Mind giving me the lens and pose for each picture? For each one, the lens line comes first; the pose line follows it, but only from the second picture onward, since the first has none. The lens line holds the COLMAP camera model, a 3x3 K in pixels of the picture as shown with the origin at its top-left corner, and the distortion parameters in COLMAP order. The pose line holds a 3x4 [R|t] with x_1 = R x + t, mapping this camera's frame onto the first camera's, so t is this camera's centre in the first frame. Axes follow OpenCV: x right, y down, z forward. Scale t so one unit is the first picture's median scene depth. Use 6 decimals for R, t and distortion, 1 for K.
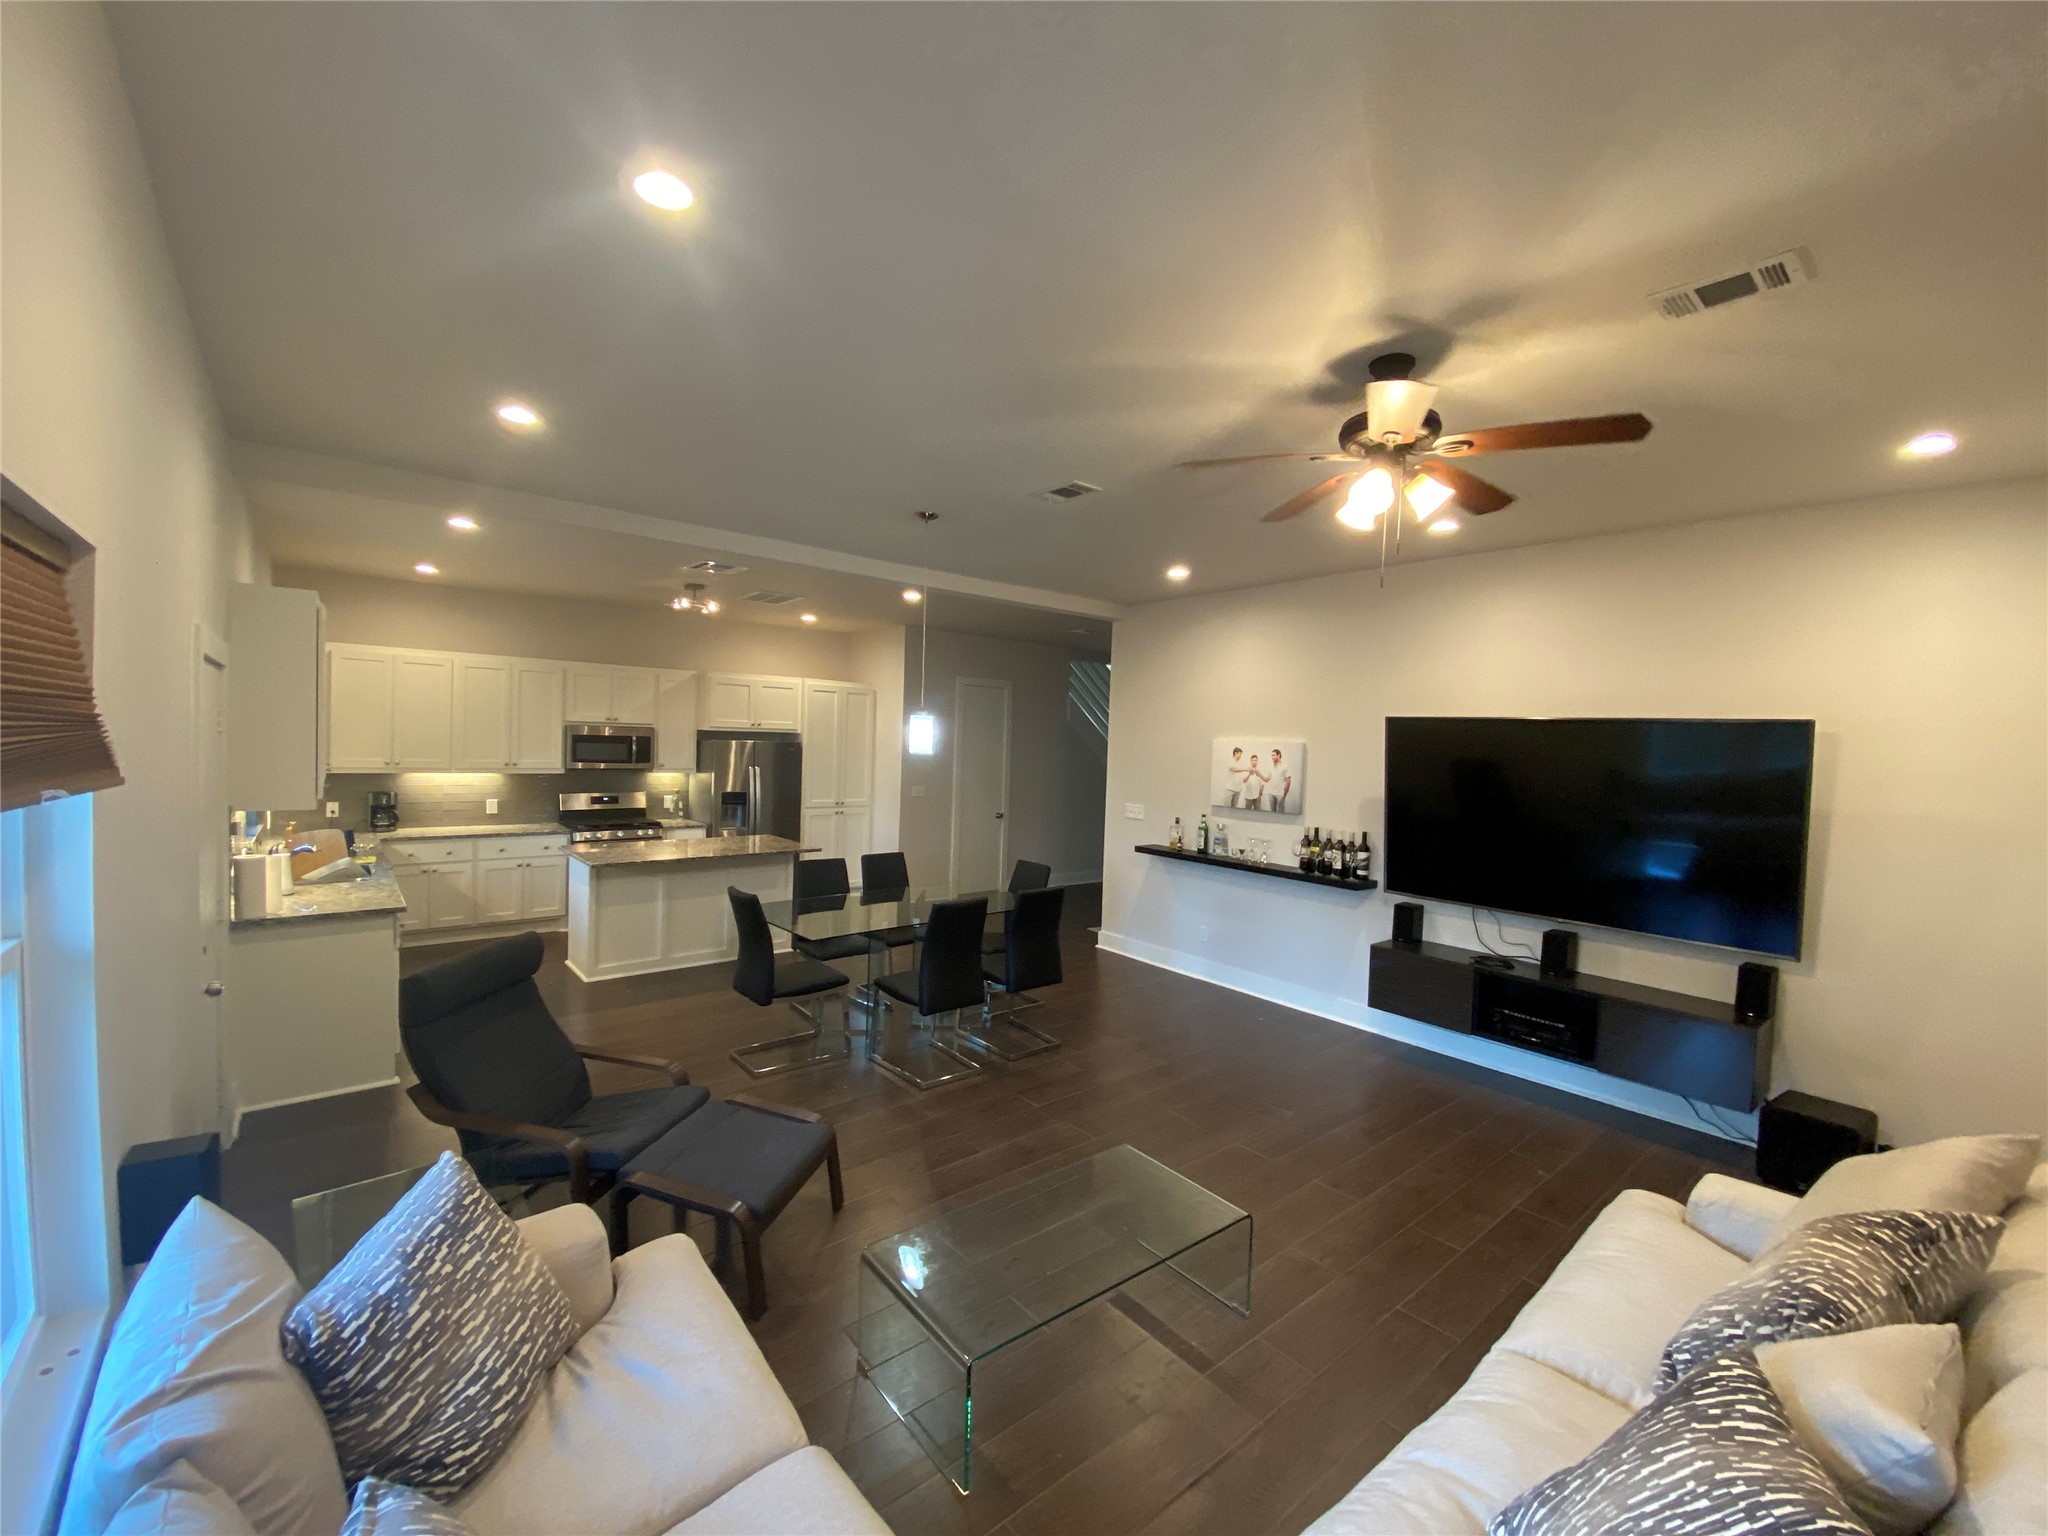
lens RADIAL K [[818.7, 0, 1027.3], [0, 818.7, 768.8], [0, 0, 1]] dist [-0.000112, -0.000047]
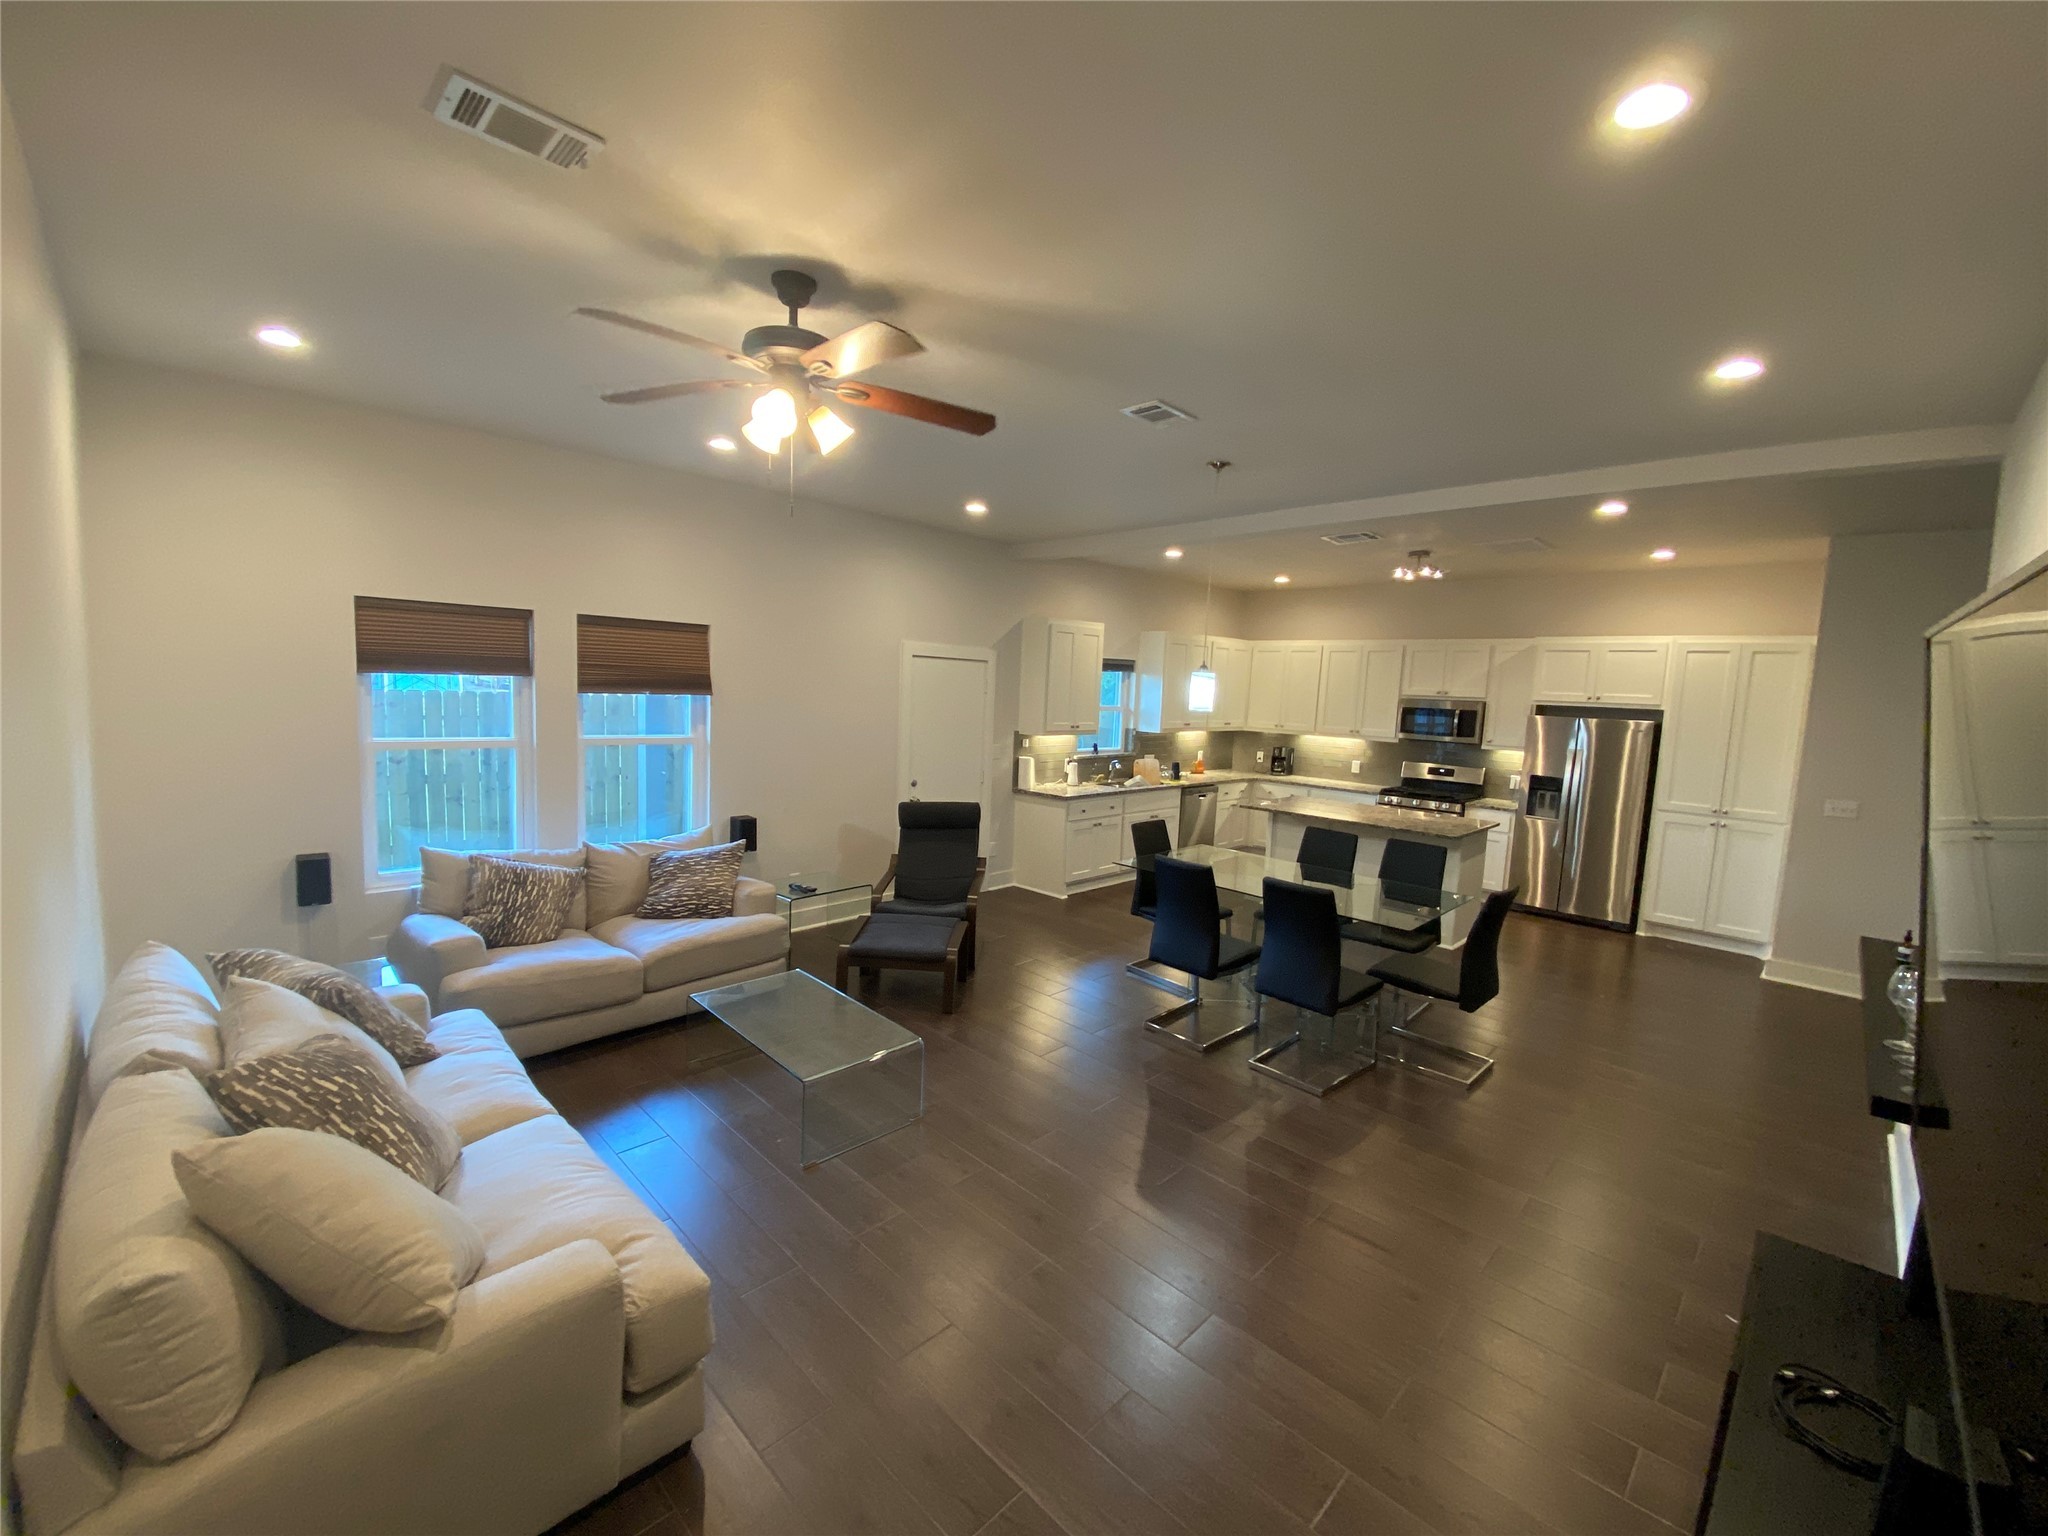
lens RADIAL K [[818.7, 0, 1027.3], [0, 818.7, 768.8], [0, 0, 1]] dist [-0.000112, -0.000047]
pose [[0.097107, 0.074285, -0.992498, 0.469892], [-0.068950, 0.995317, 0.067750, 0.000491], [0.992883, 0.061854, 0.101775, 0.382551]]
